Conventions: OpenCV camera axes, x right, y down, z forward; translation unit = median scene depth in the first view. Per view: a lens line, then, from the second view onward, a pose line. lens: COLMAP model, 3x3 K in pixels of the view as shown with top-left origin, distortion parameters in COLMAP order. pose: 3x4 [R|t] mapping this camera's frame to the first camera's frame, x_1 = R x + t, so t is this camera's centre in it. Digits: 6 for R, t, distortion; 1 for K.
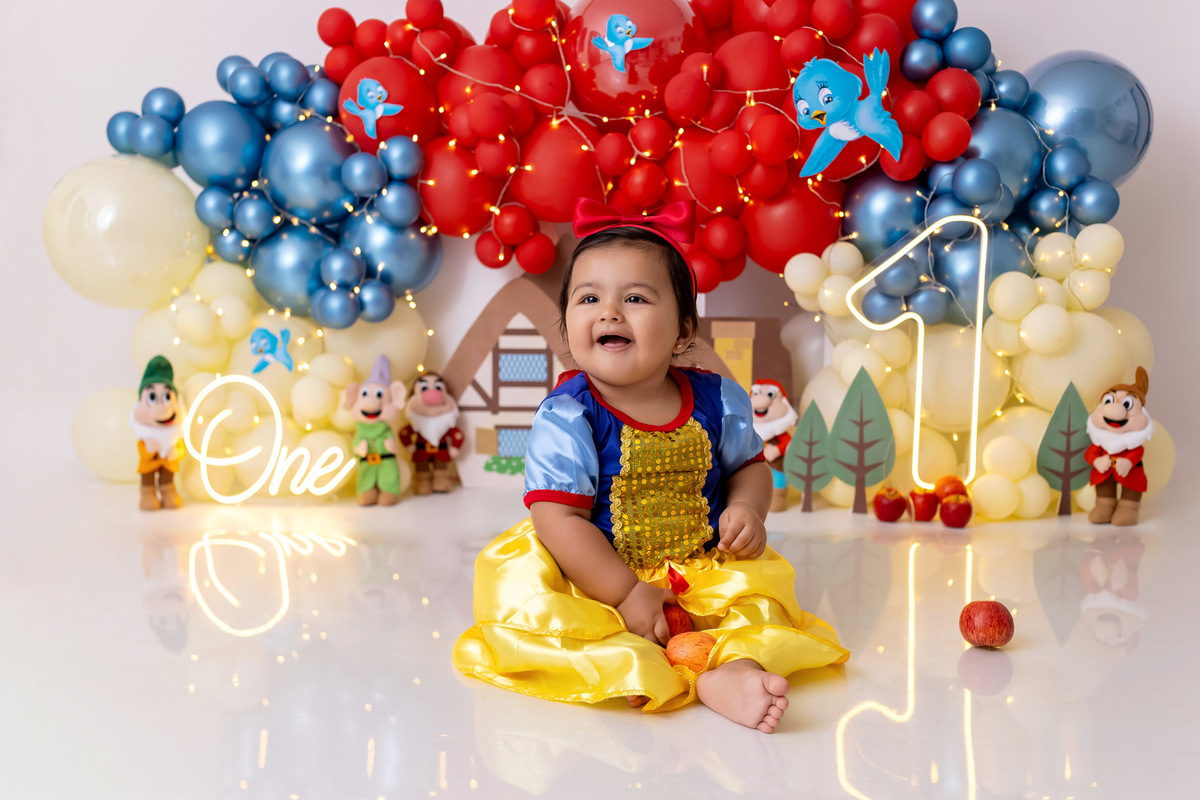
lens RADIAL K [[1310.2, 0, 586.6], [0, 1310.2, 447.5], [0, 0, 1]] dist [-0.003123, 0.000000]
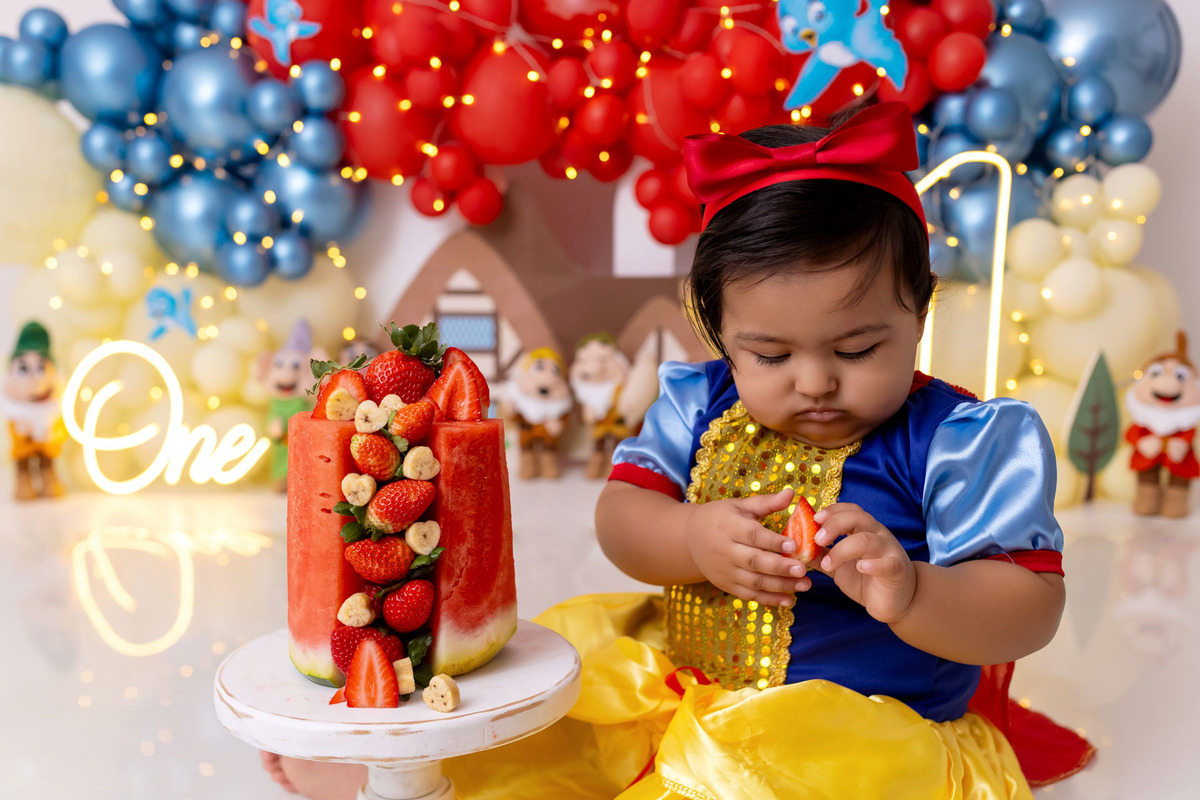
lens RADIAL K [[1186.7, 0, 591.0], [0, 1186.7, 424.6], [0, 0, 1]] dist [-0.001903, 0.003618]
pose [[0.999626, -0.003734, 0.027084, 0.013997], [0.003192, 0.999794, 0.020021, -0.016254], [-0.027153, -0.019927, 0.999433, 0.217179]]
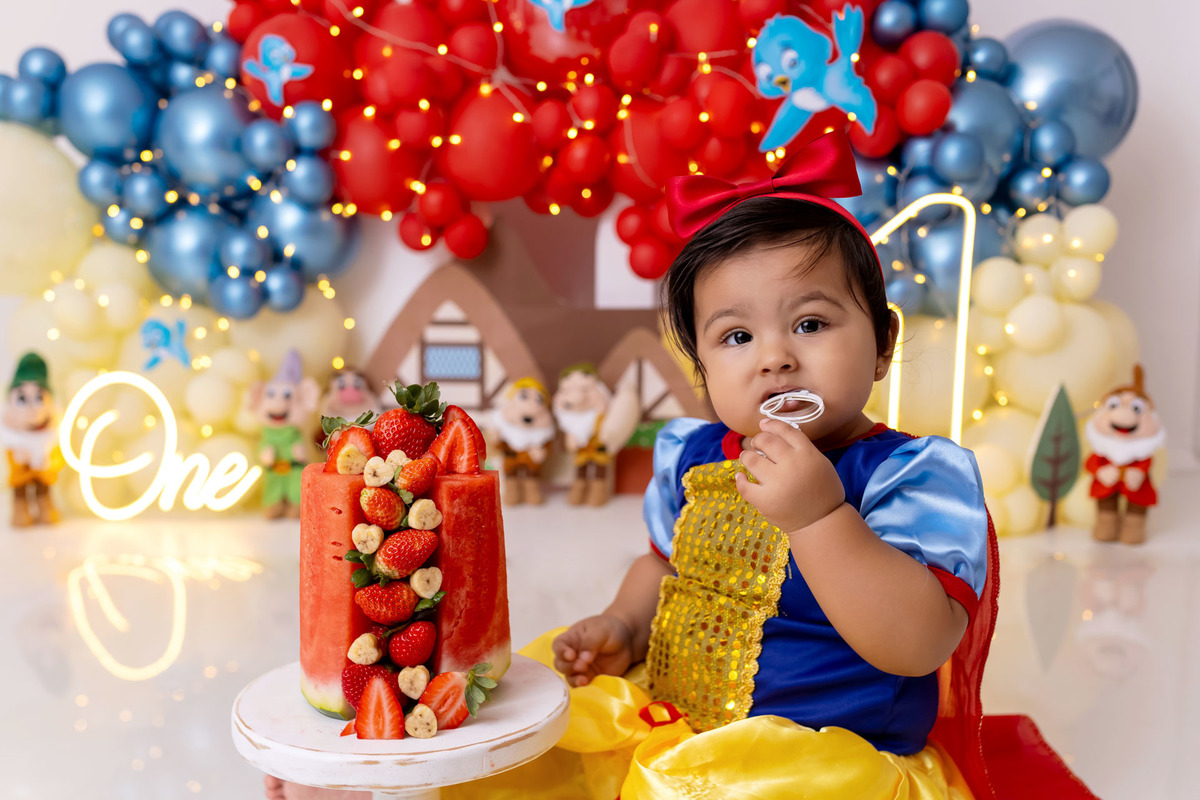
lens RADIAL K [[1186.7, 0, 590.2], [0, 1186.7, 419.7], [0, 0, 1]] dist [-0.001903, 0.003618]
pose [[0.999011, -0.002284, 0.044405, 0.010639], [0.002037, 0.999982, 0.005622, -0.027652], [-0.044417, -0.005526, 0.998998, 0.190241]]
